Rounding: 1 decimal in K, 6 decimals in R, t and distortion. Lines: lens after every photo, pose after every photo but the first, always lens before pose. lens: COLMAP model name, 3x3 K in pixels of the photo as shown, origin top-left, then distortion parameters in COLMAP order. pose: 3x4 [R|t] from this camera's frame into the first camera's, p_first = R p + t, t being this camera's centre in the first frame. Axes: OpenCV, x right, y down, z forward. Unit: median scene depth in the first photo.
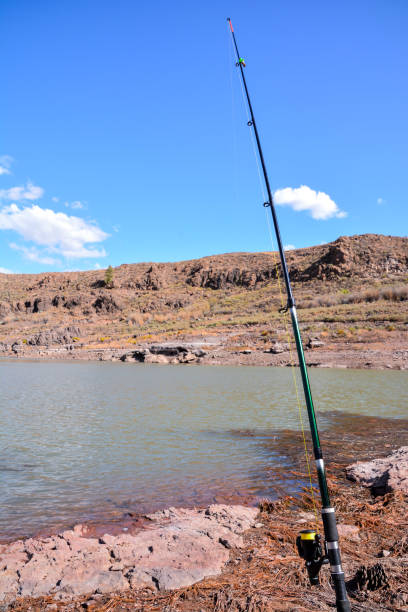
lens RADIAL K [[443.5, 0, 218.7], [0, 443.5, 307.9], [0, 0, 1]] dist [-0.138334, 0.082450]
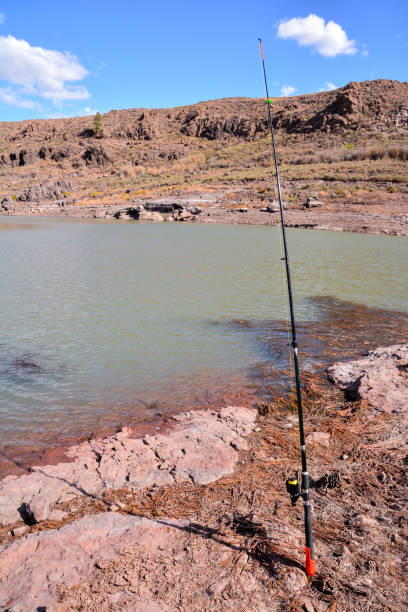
lens RADIAL K [[462.2, 0, 214.0], [0, 462.2, 306.4], [0, 0, 1]] dist [-0.141648, 0.097081]
pose [[0.999803, 0.016462, 0.011099, -0.059644], [-0.019256, 0.940195, 0.340091, -0.308822], [-0.004836, -0.340238, 0.940327, -0.205800]]
